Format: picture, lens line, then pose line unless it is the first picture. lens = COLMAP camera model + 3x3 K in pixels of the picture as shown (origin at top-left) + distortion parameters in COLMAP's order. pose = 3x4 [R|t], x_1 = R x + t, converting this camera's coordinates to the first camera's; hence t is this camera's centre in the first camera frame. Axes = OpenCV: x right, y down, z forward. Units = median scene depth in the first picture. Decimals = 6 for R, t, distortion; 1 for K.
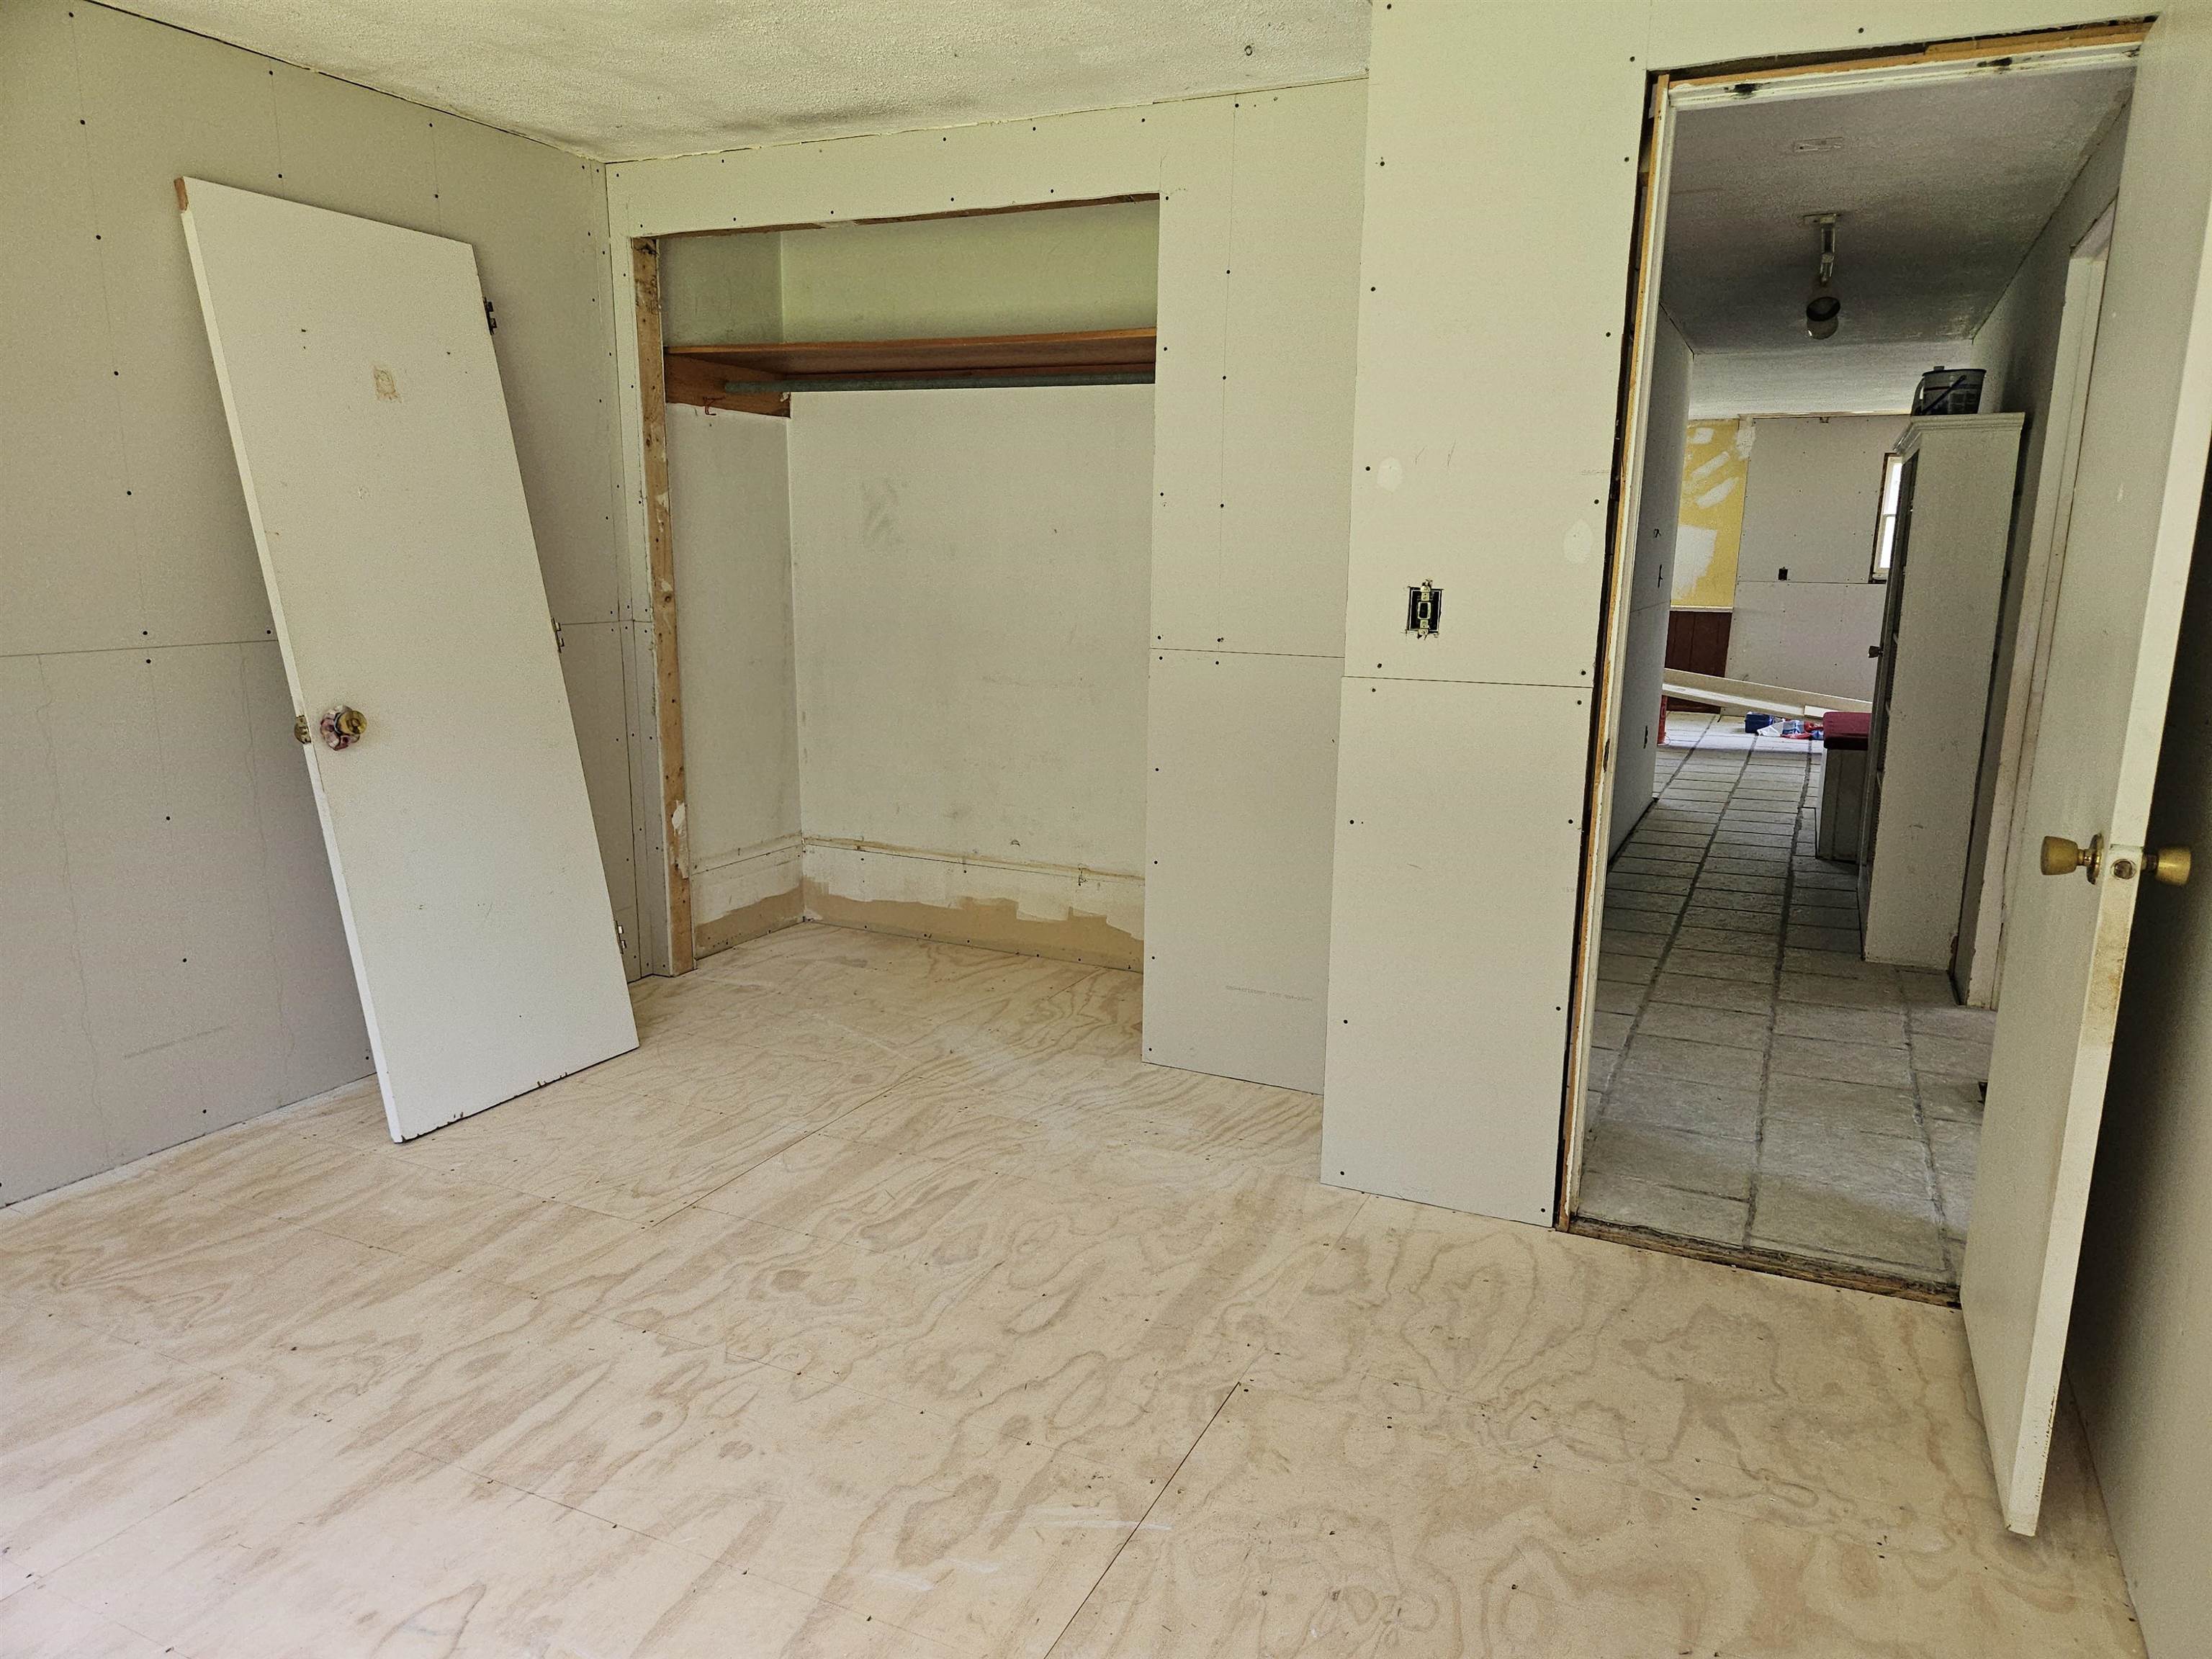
lens RADIAL K [[1496.3, 0, 1106.0], [0, 1496.3, 829.5], [0, 0, 1]] dist [0.064049, -0.053708]
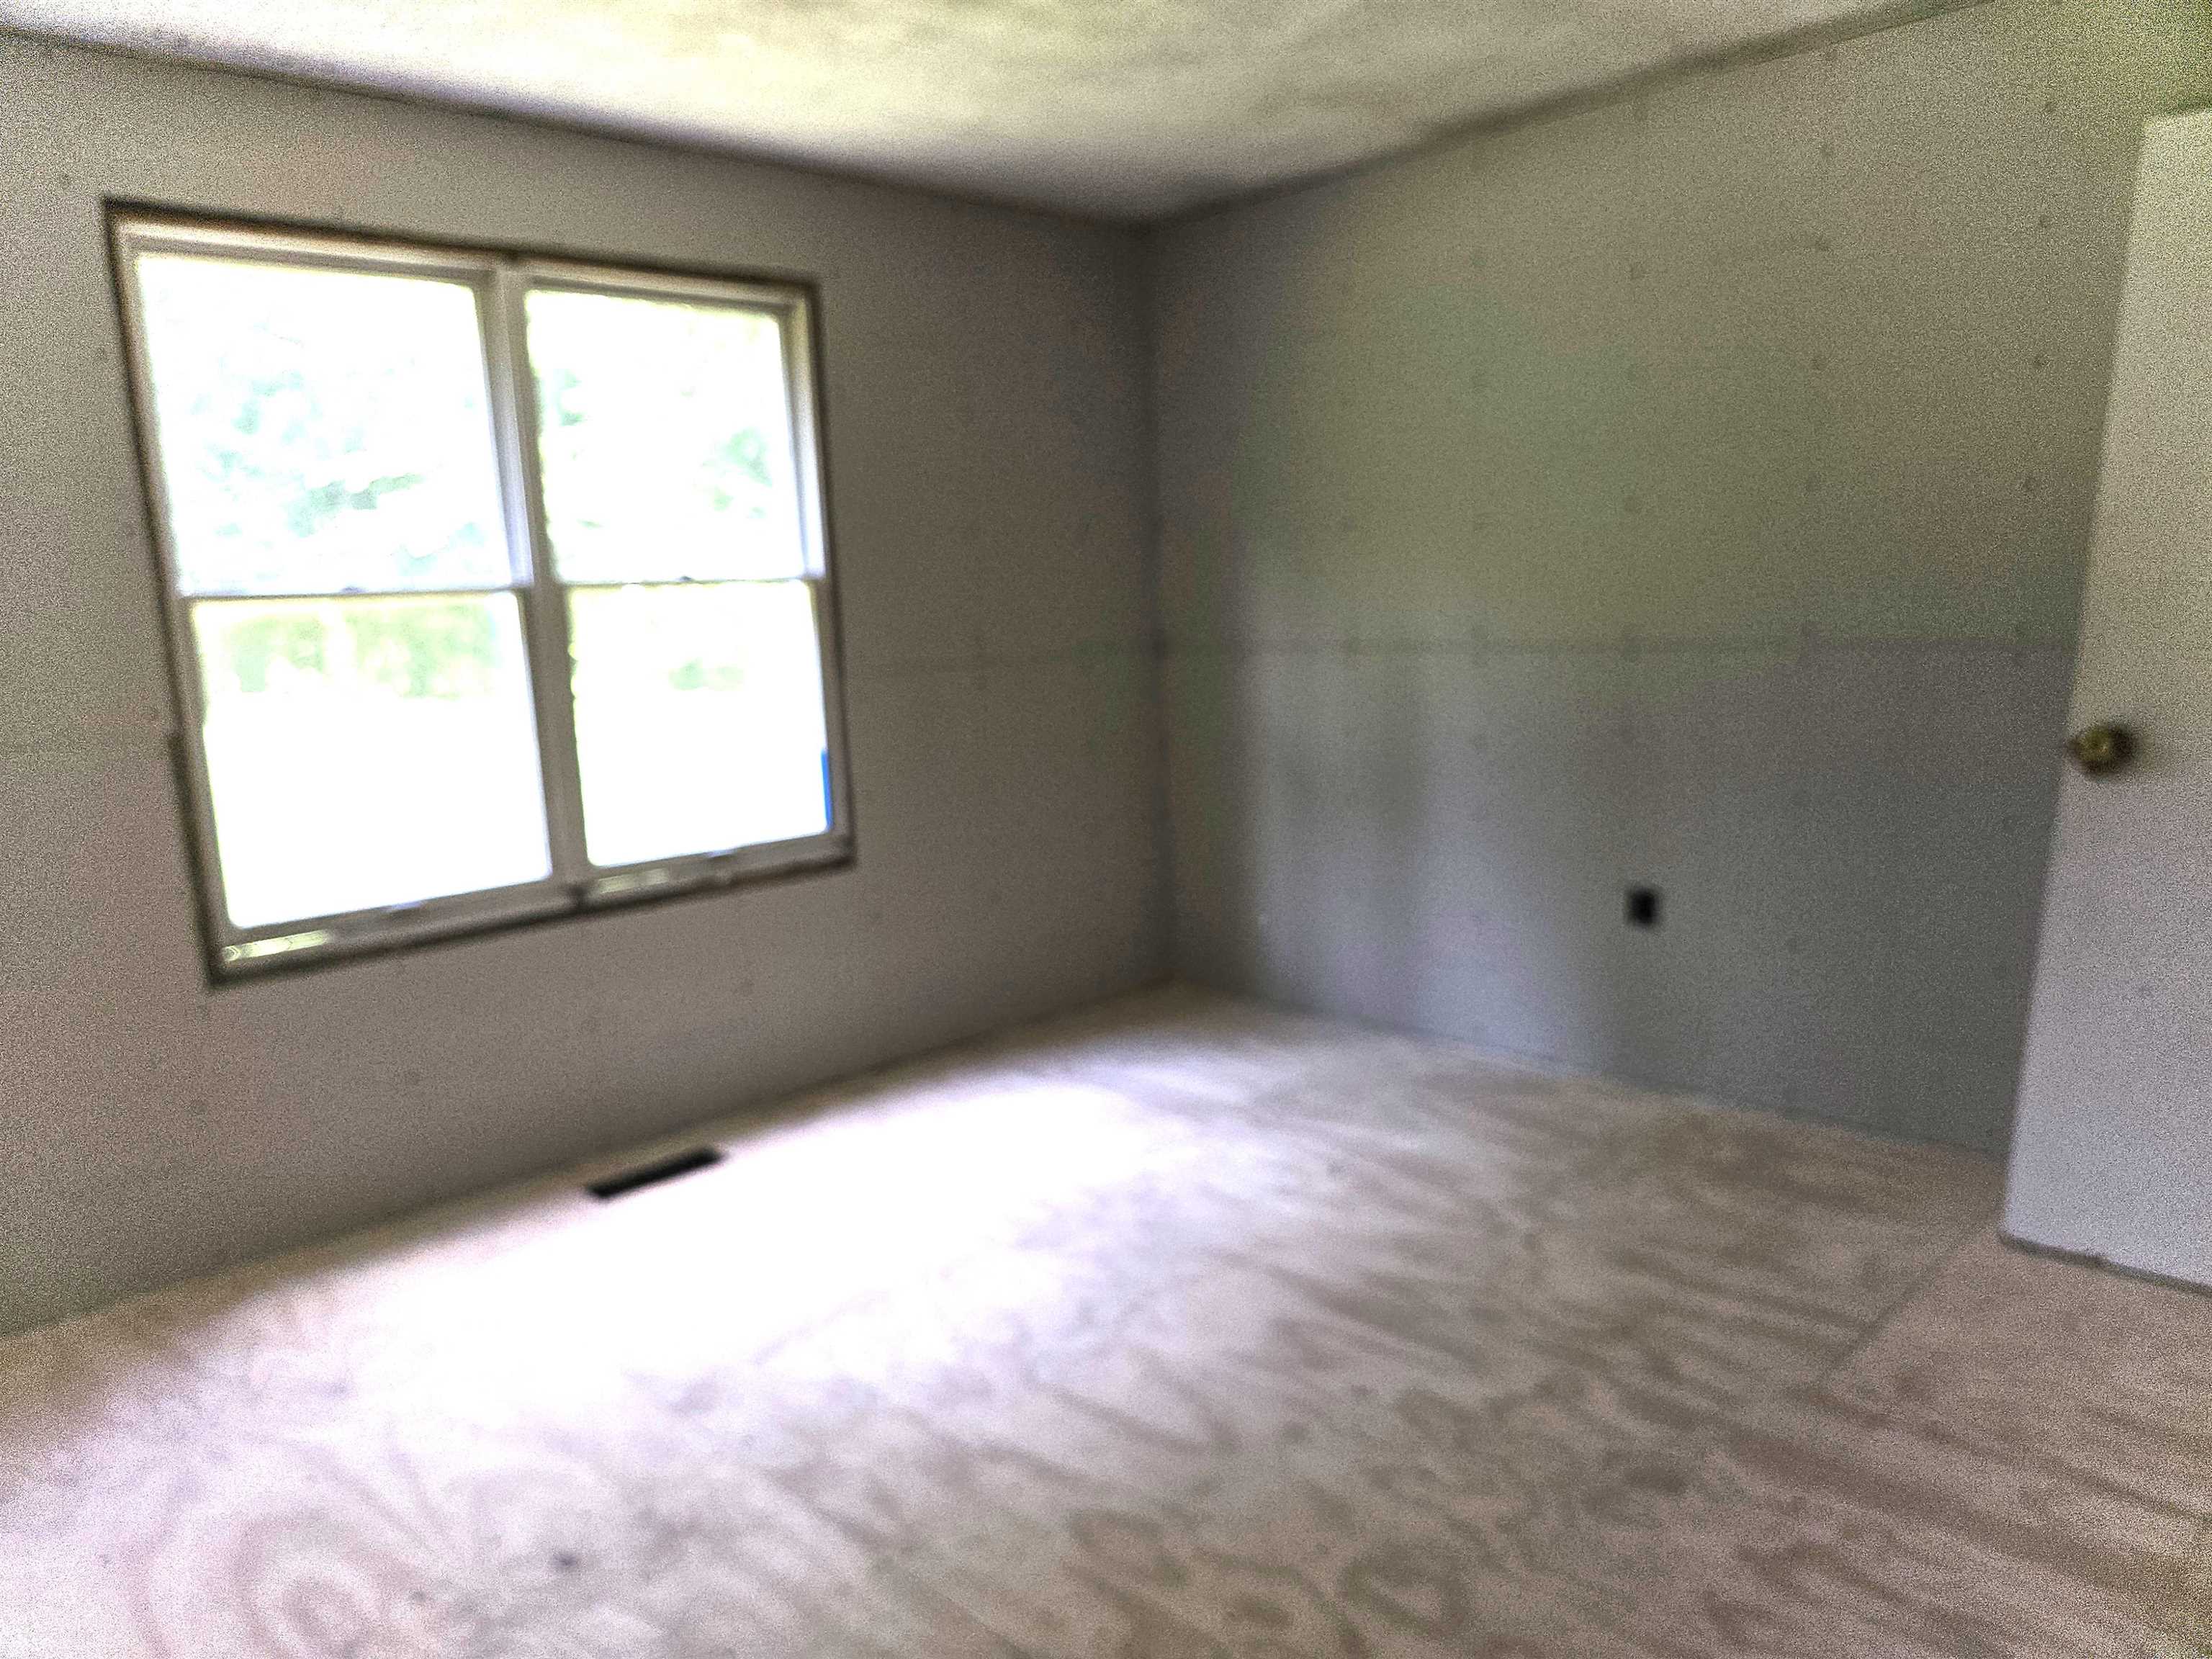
lens RADIAL K [[1496.3, 0, 1106.0], [0, 1496.3, 829.5], [0, 0, 1]] dist [0.064049, -0.053708]
pose [[-0.338071, 0.152695, -0.928651, 0.543349], [-0.134877, 0.968703, 0.208381, -0.146814], [0.931406, 0.195701, -0.306895, 0.875155]]
